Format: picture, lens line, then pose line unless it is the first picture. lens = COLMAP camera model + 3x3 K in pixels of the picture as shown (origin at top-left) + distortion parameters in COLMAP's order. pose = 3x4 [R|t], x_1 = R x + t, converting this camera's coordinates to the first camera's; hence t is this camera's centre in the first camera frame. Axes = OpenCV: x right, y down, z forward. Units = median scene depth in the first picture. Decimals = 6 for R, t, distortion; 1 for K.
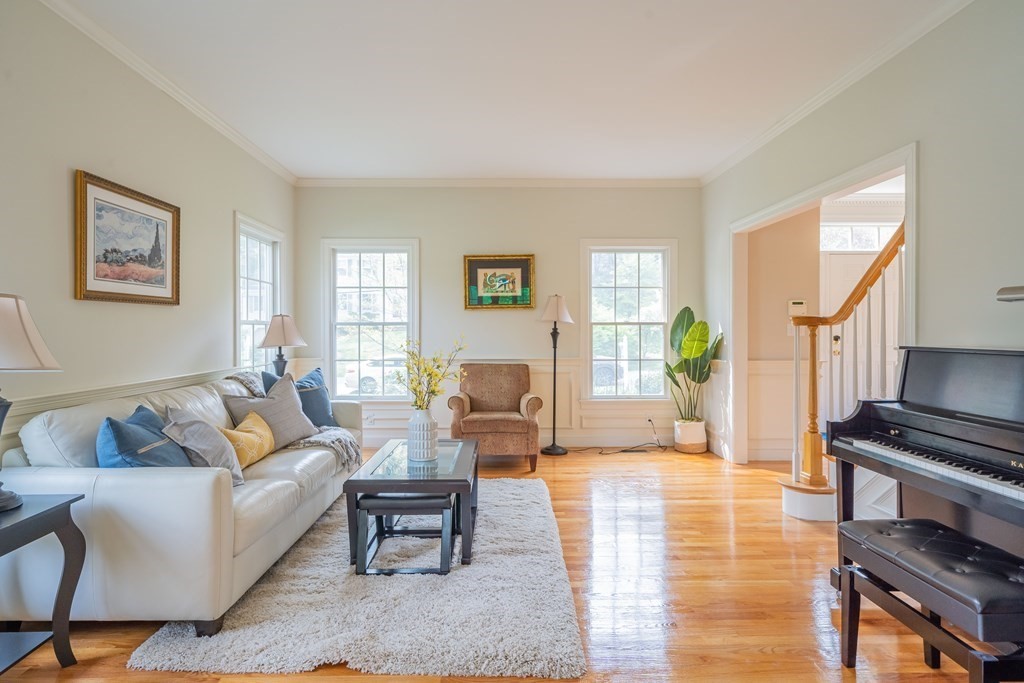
lens RADIAL K [[532.7, 0, 511.0], [0, 532.7, 333.4], [0, 0, 1]] dist [0.003225, 0.000601]
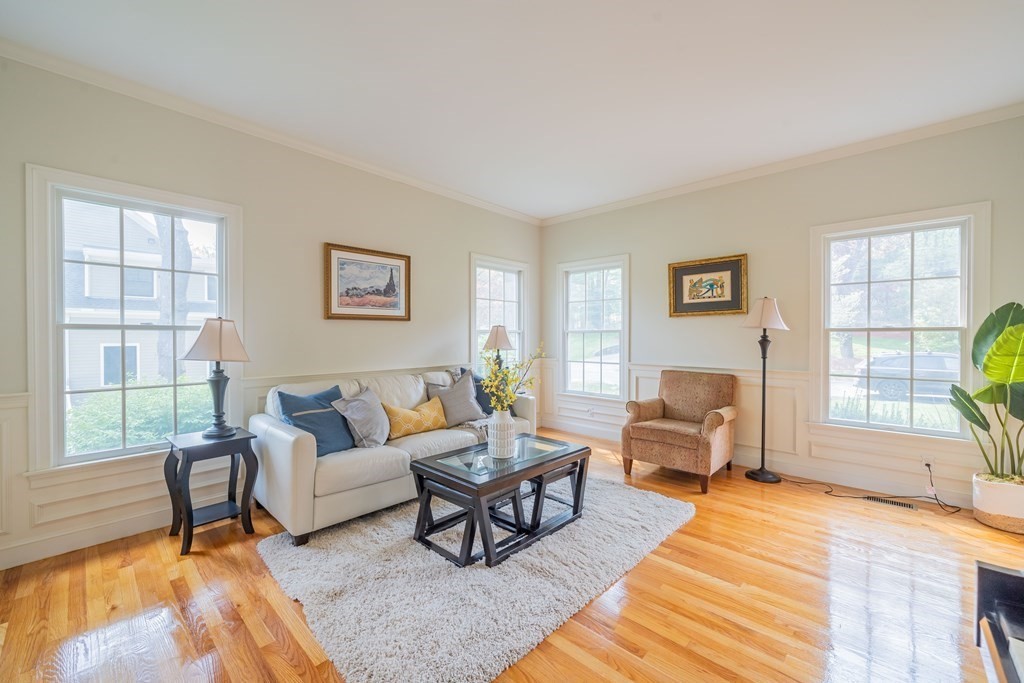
lens RADIAL K [[412.9, 0, 516.1], [0, 412.9, 339.5], [0, 0, 1]] dist [-0.000481, 0.000034]
pose [[0.721431, 0.007996, -0.692440, 0.375362], [-0.004824, 0.999967, 0.006522, -0.008412], [0.692469, -0.001364, 0.721446, 0.340890]]
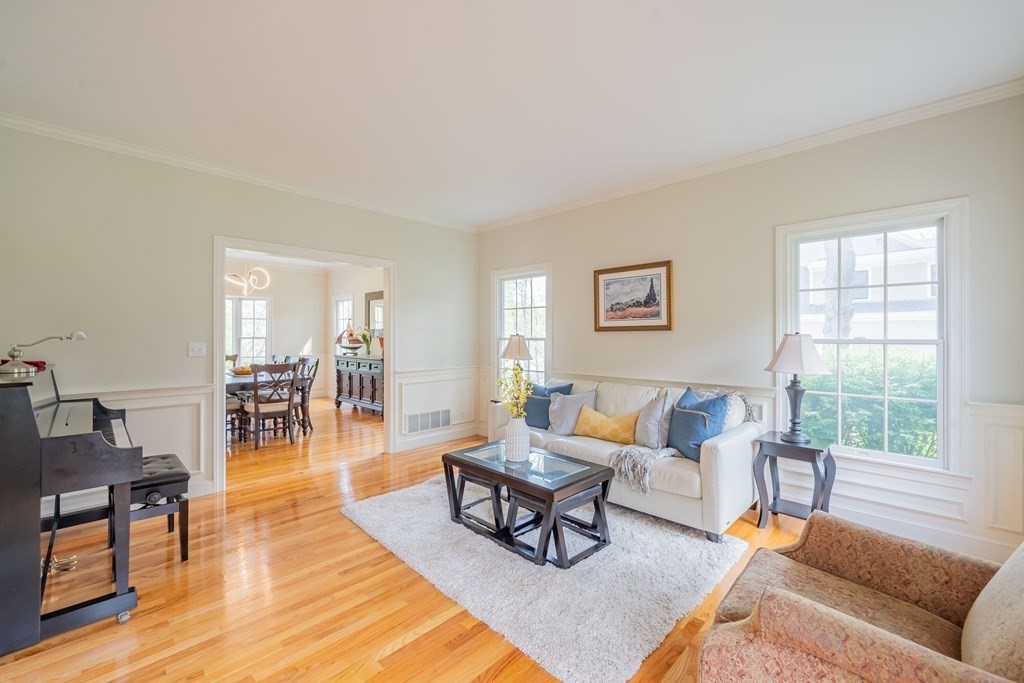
lens RADIAL K [[412.9, 0, 505.9], [0, 412.9, 351.7], [0, 0, 1]] dist [-0.000481, 0.000034]
pose [[-0.724956, 0.029024, -0.688183, 0.414144], [-0.003863, 0.998925, 0.046199, -0.041613], [0.688784, 0.036150, -0.724065, 1.391213]]
